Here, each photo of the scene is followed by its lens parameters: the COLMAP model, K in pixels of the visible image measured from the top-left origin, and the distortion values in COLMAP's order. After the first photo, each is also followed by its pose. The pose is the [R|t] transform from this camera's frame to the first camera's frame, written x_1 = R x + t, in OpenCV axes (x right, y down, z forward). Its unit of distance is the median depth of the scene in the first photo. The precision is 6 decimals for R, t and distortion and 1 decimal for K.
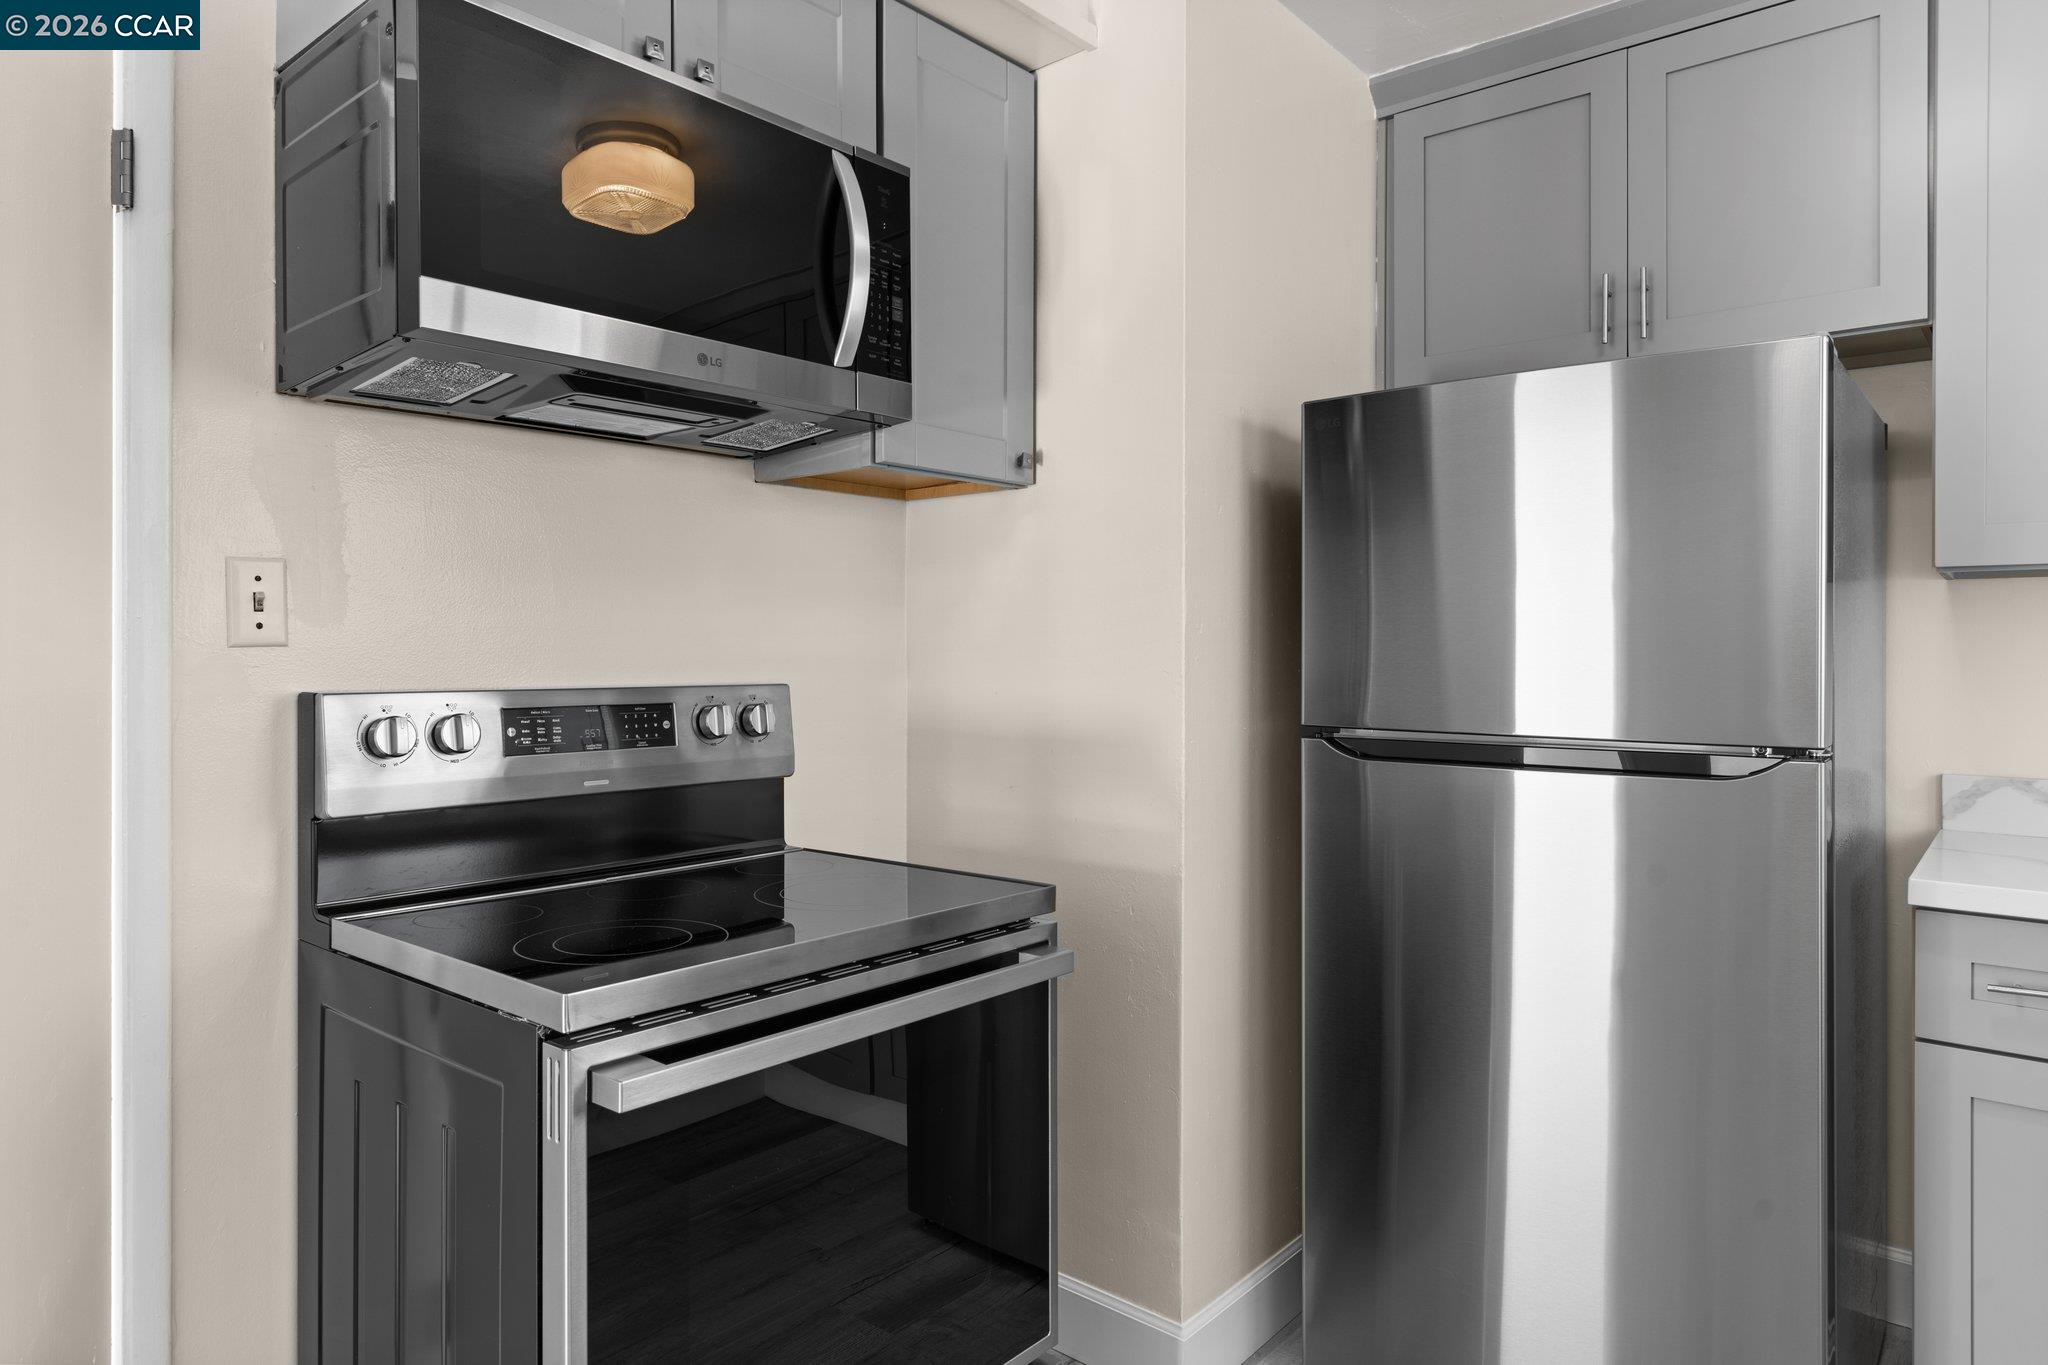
lens RADIAL K [[1243.1, 0, 1020.4], [0, 1243.1, 650.3], [0, 0, 1]] dist [-0.009206, 0.001040]
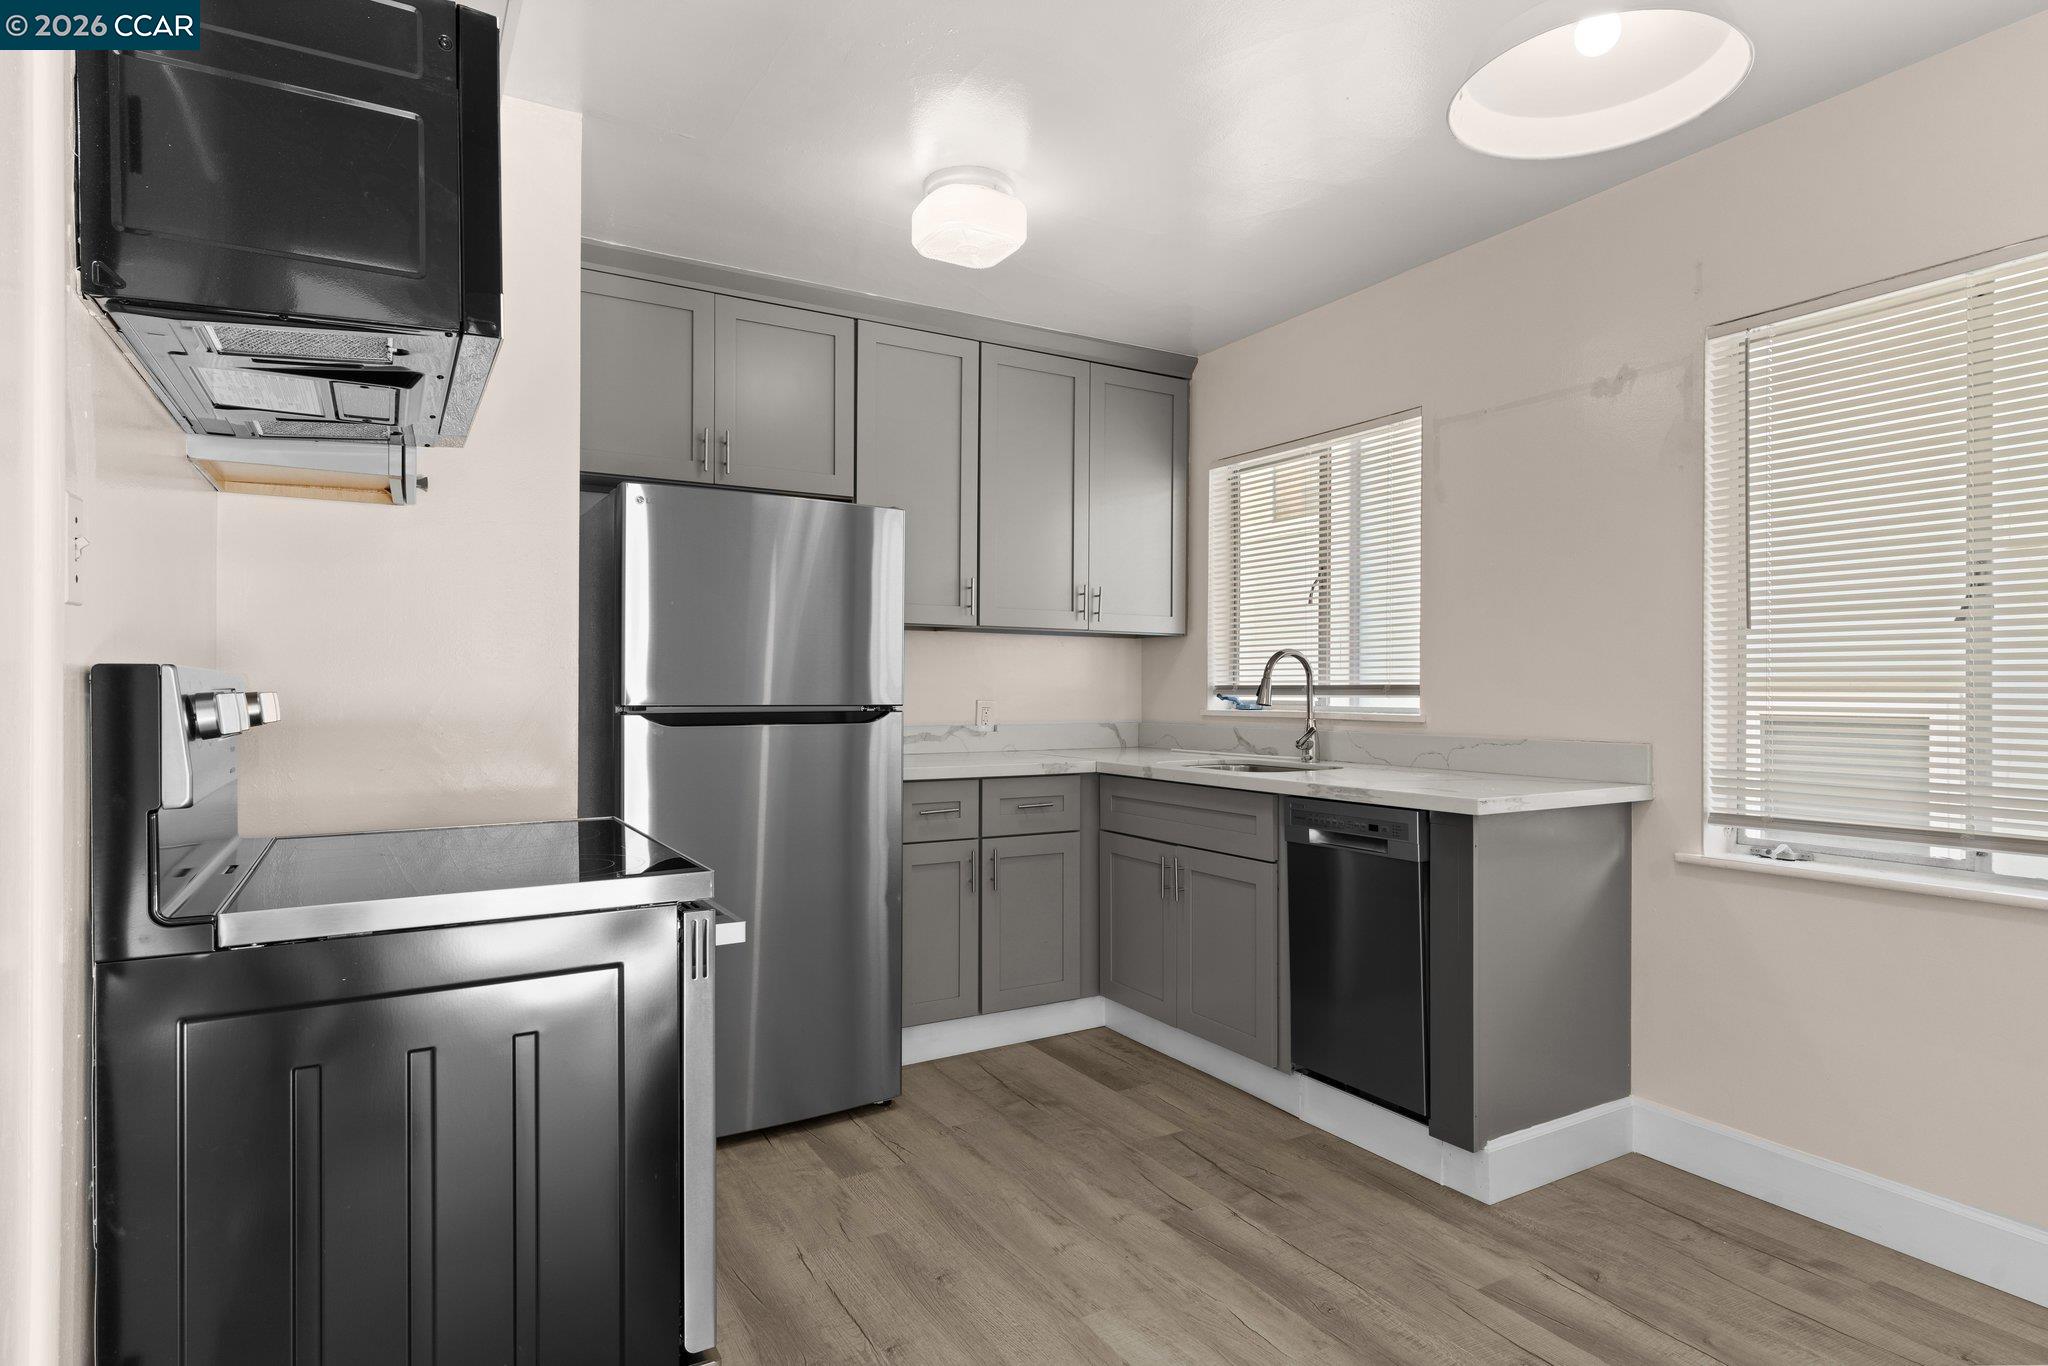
lens RADIAL K [[1105.5, 0, 1024.0], [0, 1105.5, 683.0], [0, 0, 1]] dist [0.001681, -0.000181]
pose [[0.333955, 0.003109, 0.942584, -0.912615], [-0.002380, 0.999994, -0.002455, 0.039517], [-0.942586, -0.001424, 0.333960, 0.148261]]
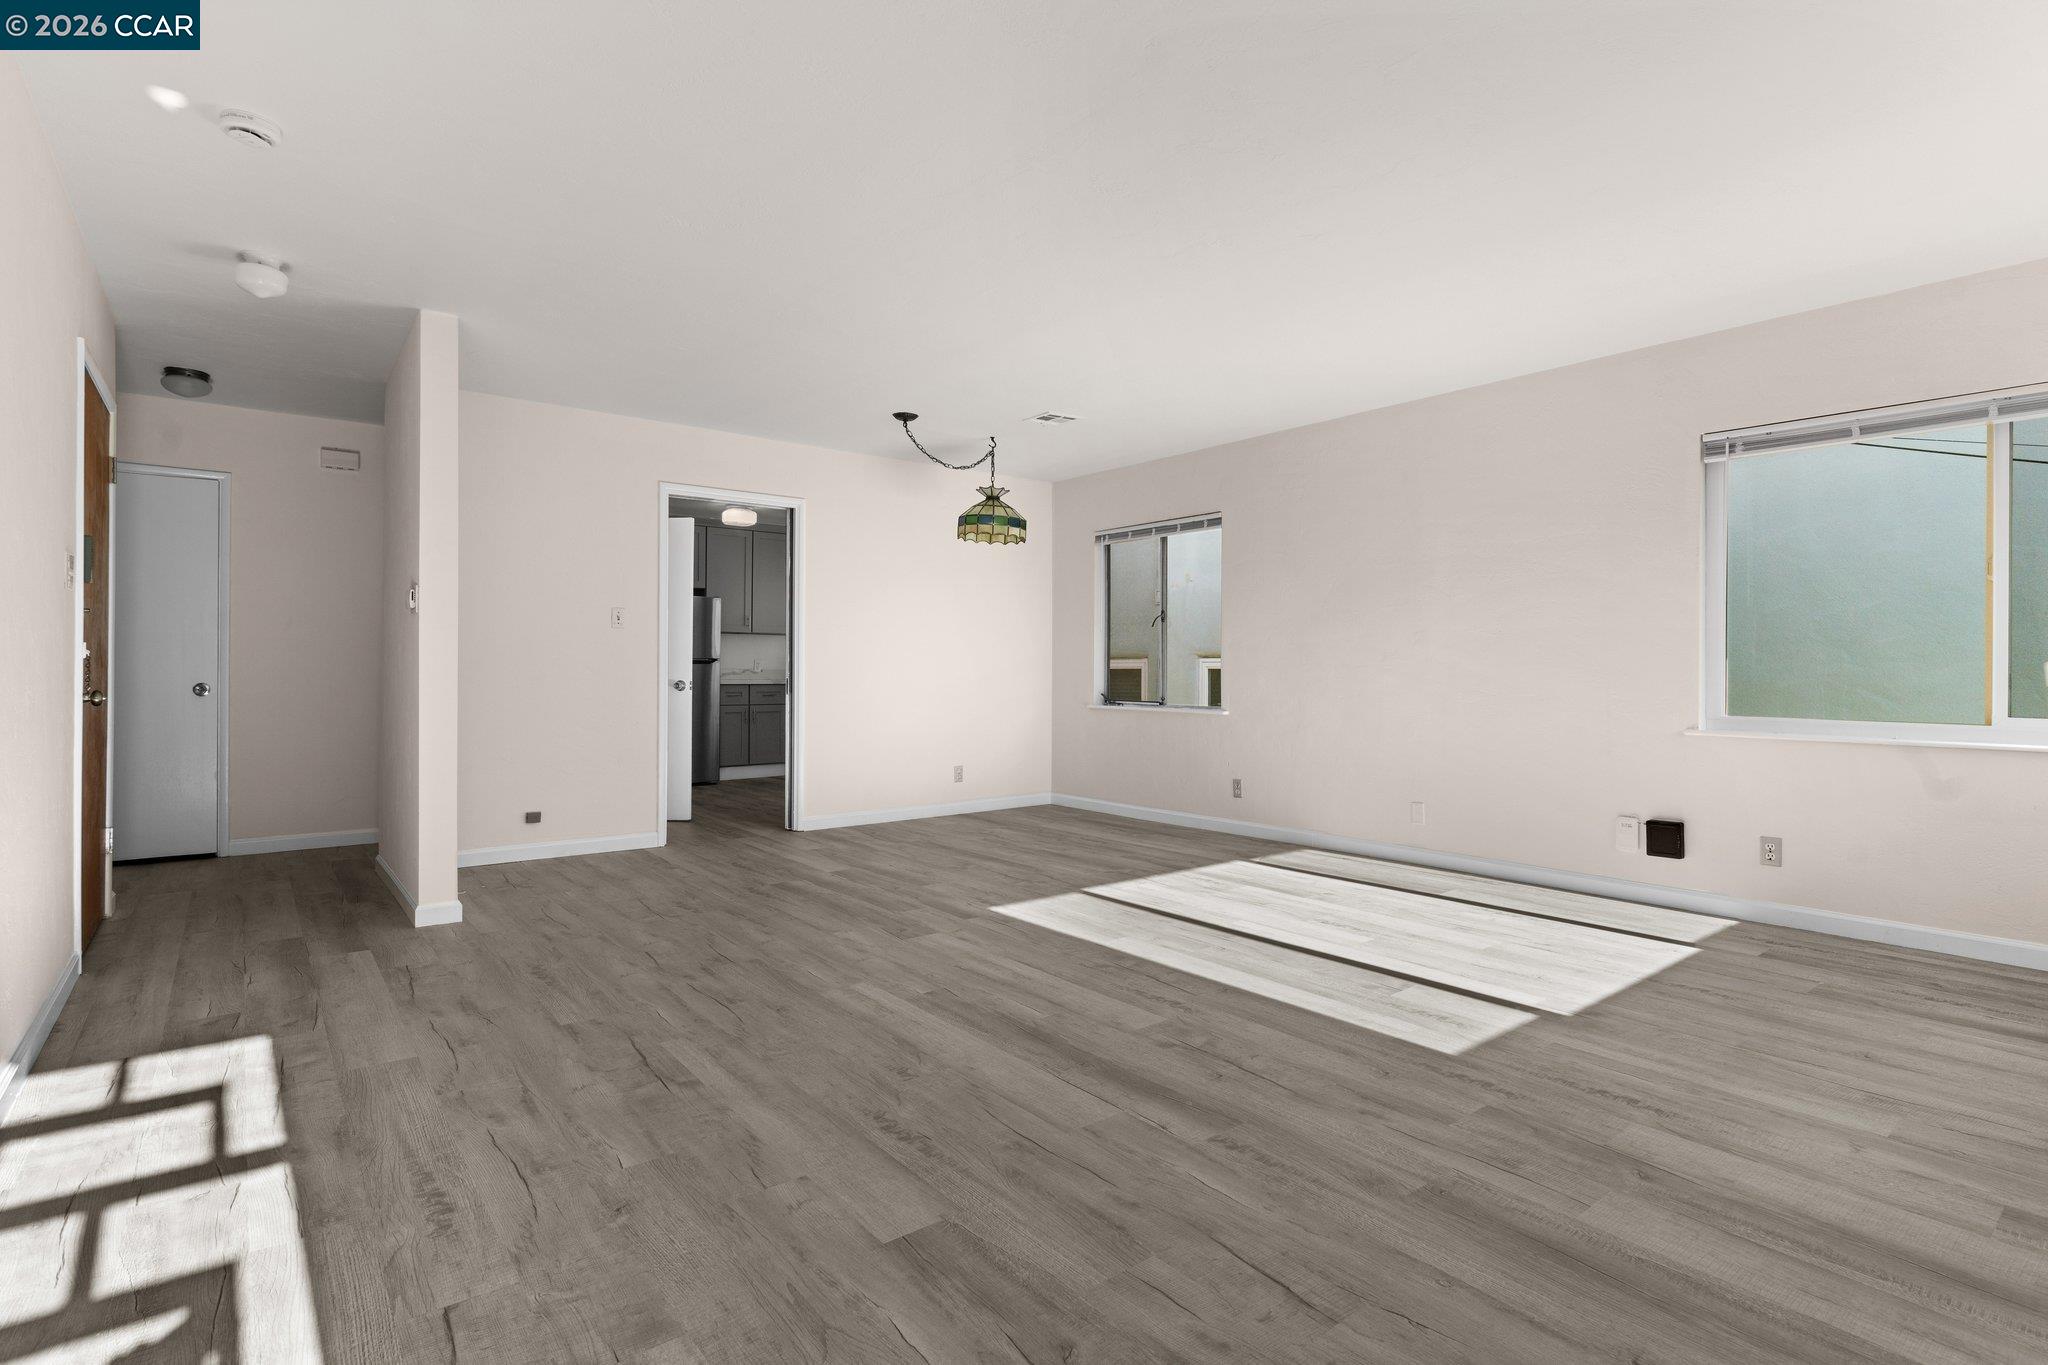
lens RADIAL K [[1000.7, 0, 1033.8], [0, 1000.7, 677.6], [0, 0, 1]] dist [0.001396, 0.000699]
pose [[0.187772, -0.005089, 0.982199, -3.789474], [-0.004640, 0.999971, 0.006068, 0.121987], [-0.982202, -0.005697, 0.187743, -1.475275]]
